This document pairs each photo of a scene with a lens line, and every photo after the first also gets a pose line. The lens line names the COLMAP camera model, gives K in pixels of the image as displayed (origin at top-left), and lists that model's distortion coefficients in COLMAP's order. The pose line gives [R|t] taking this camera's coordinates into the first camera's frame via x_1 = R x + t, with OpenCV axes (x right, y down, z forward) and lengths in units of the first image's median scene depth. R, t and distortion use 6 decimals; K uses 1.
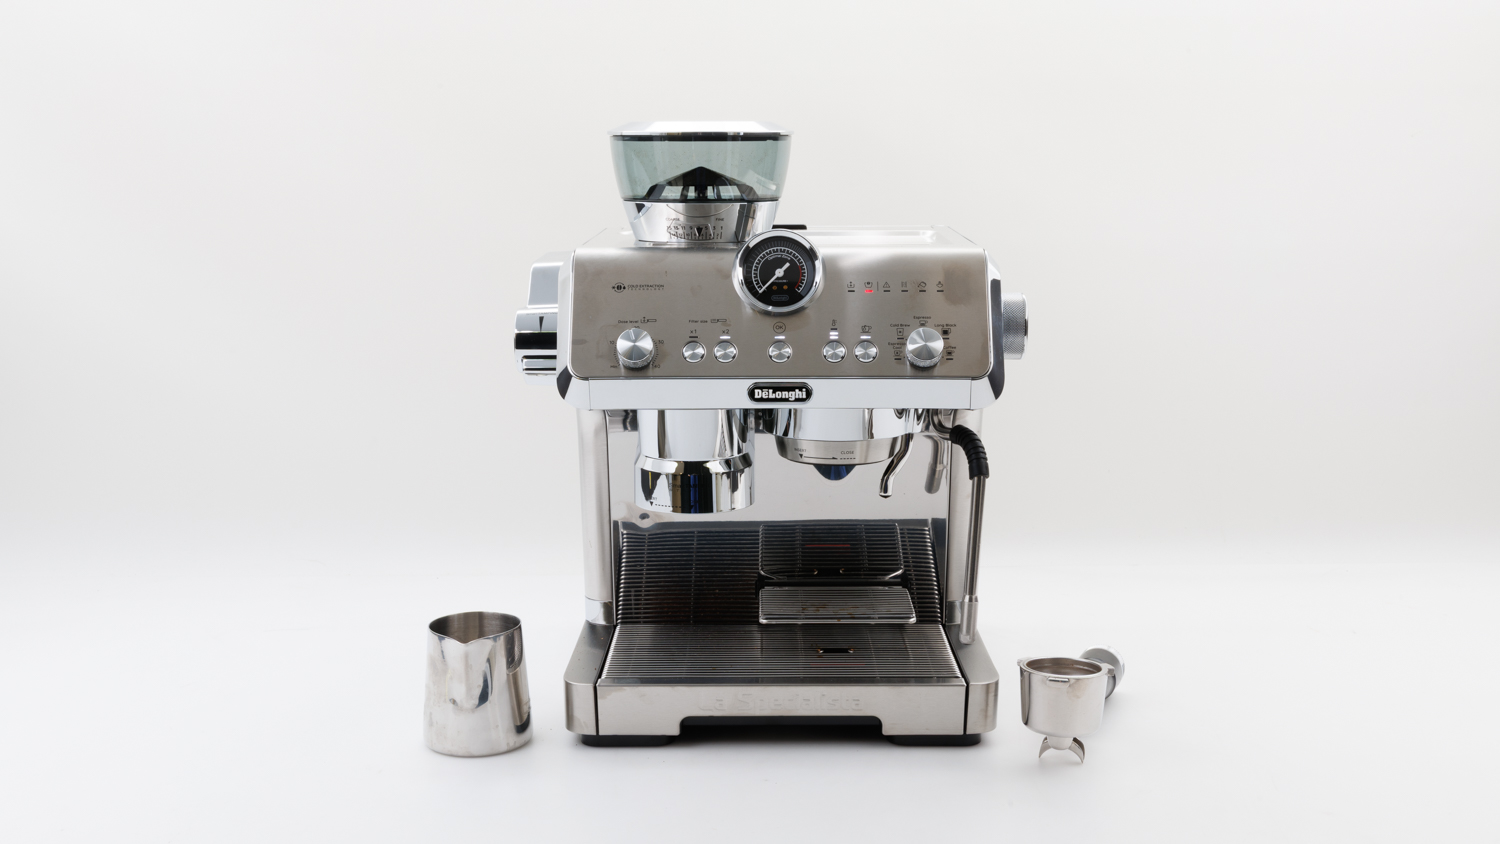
lens RADIAL K [[1848.2, 0, 750.0], [0, 1848.2, 422.0], [0, 0, 1]] dist [-0.009888, -0.002021]
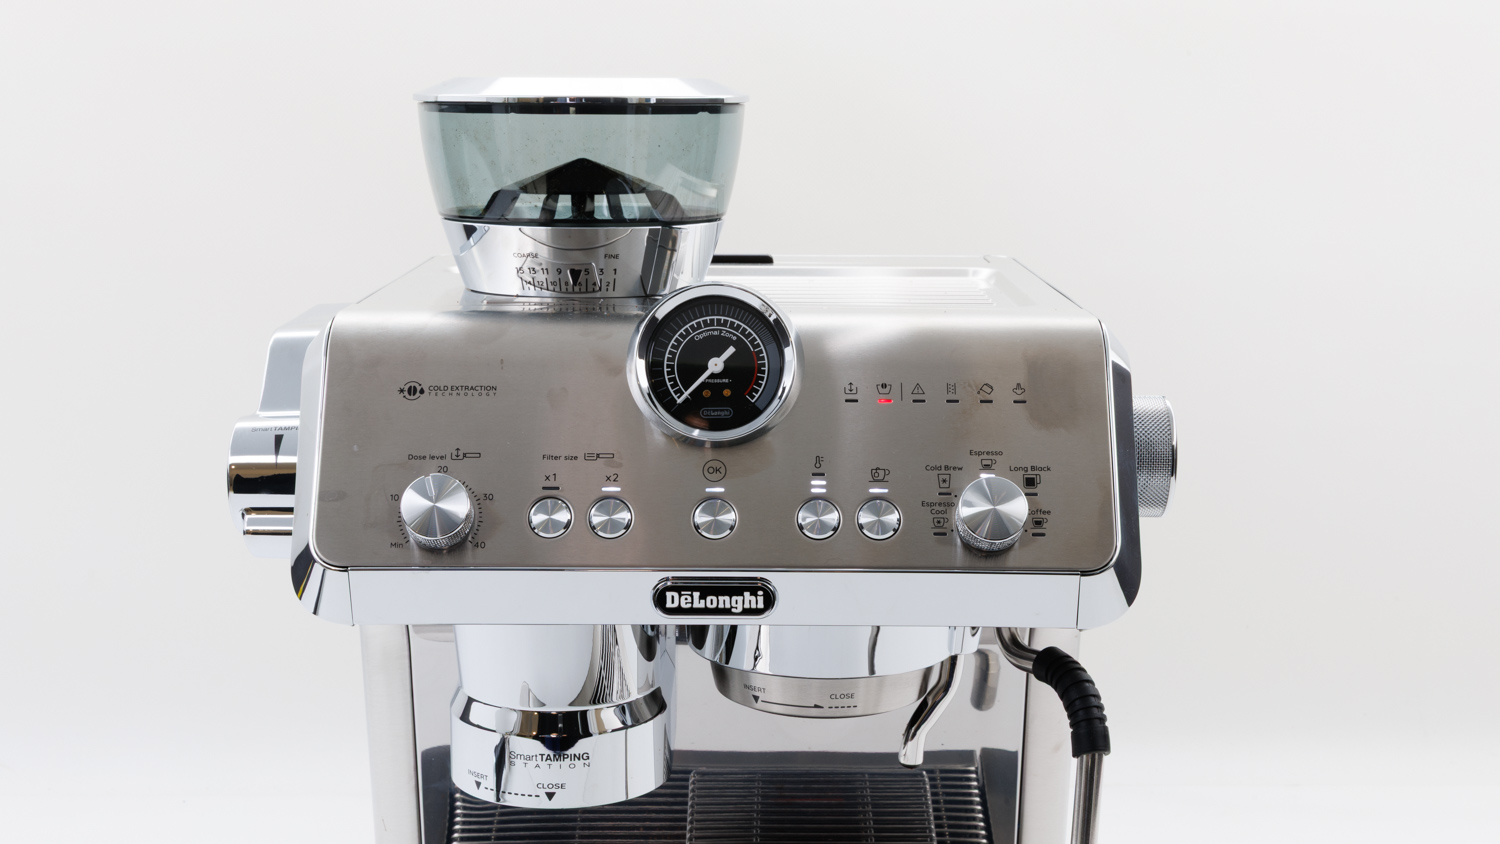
lens RADIAL K [[2111.9, 0, 750.0], [0, 2111.9, 422.0], [0, 0, 1]] dist [-0.000984, -0.004156]
pose [[0.999901, 0.005509, 0.012968, 0.017738], [-0.005495, 0.999984, -0.001095, -0.062916], [-0.012974, 0.001023, 0.999915, 0.390650]]
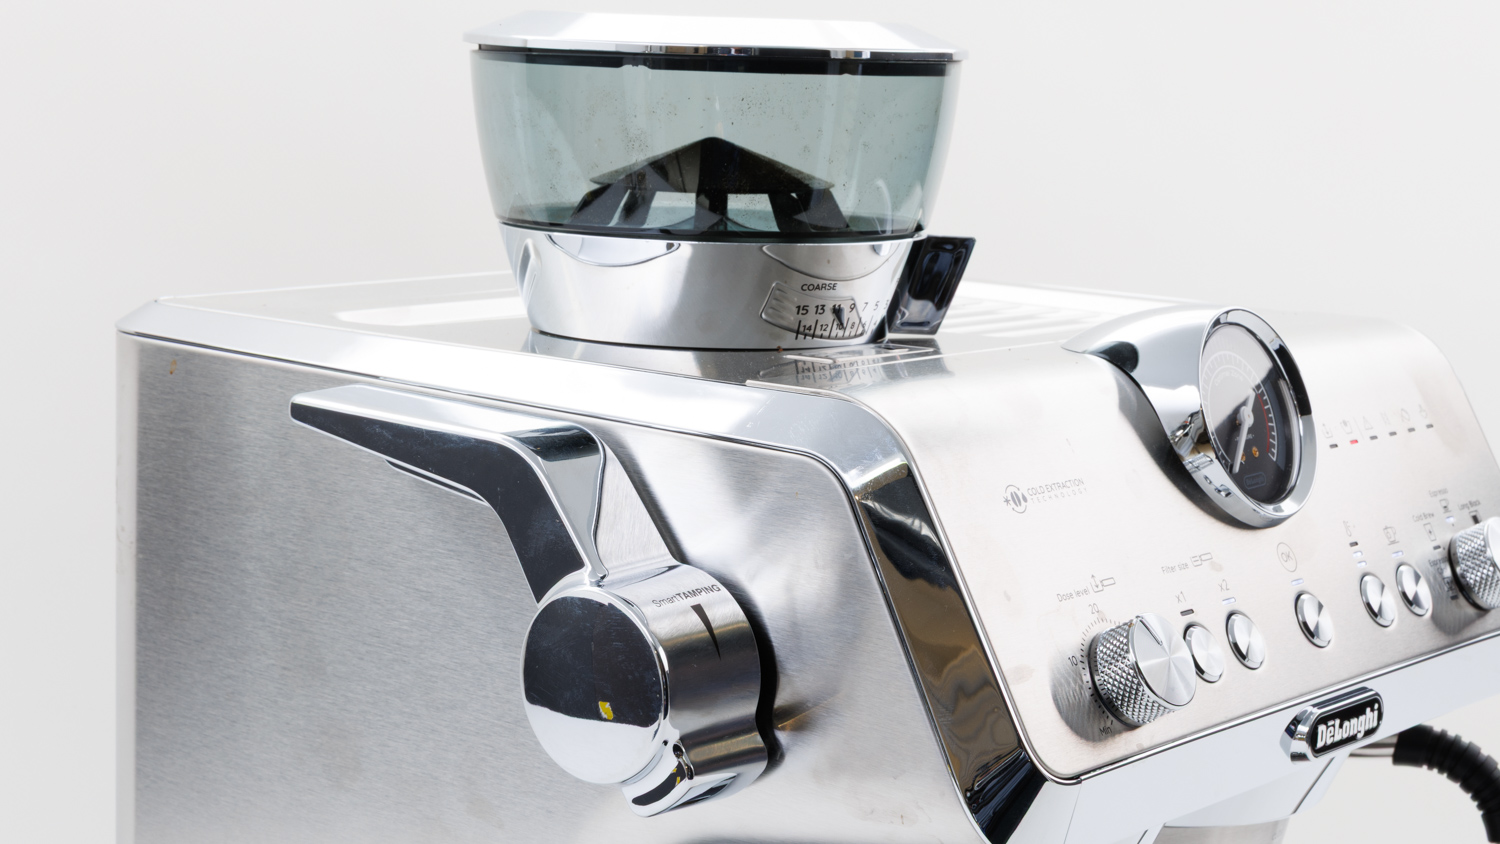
lens RADIAL K [[2701.5, 0, 750.0], [0, 2701.5, 422.0], [0, 0, 1]] dist [0.064280, 0.064920]
pose [[0.599024, -0.085198, 0.796185, -0.496891], [0.095709, 0.994813, 0.034444, -0.108014], [-0.794990, 0.055569, 0.604071, 0.725544]]
